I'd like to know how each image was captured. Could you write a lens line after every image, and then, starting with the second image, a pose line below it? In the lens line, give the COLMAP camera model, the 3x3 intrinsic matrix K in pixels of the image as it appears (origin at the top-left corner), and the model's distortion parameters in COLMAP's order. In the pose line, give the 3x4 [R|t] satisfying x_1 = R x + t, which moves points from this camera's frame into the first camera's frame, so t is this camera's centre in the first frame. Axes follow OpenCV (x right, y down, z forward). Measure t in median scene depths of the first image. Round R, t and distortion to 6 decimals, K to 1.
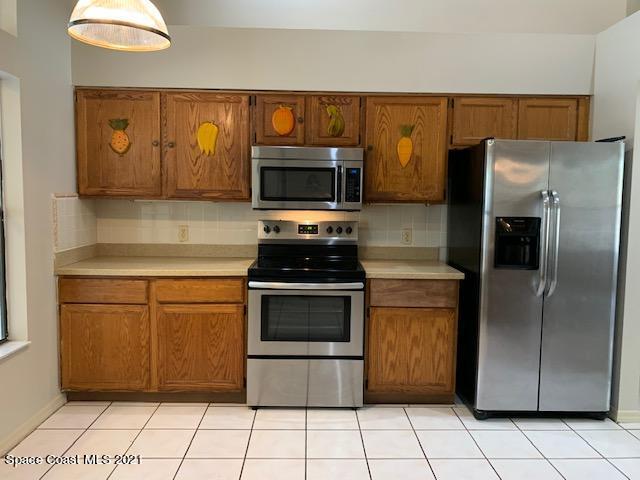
lens RADIAL K [[495.0, 0, 315.1], [0, 495.0, 234.1], [0, 0, 1]] dist [0.014496, -0.033208]
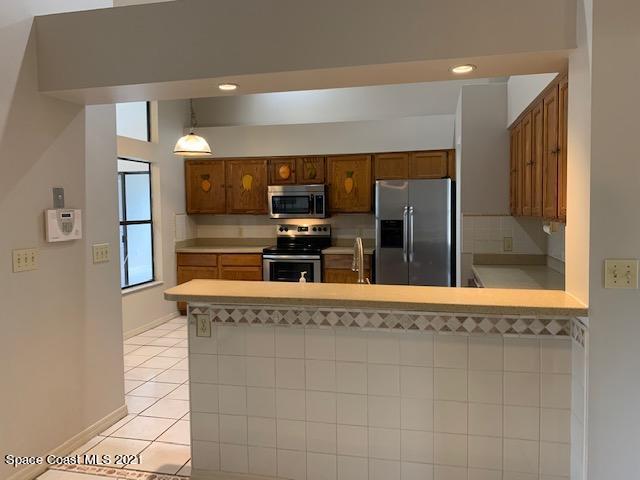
lens RADIAL K [[495.0, 0, 317.2], [0, 495.0, 237.3], [0, 0, 1]] dist [0.014496, -0.033208]
pose [[0.969199, -0.009614, -0.246091, 0.534404], [0.006827, 0.999903, -0.012176, 0.047137], [0.246184, 0.010120, 0.969170, -0.824009]]
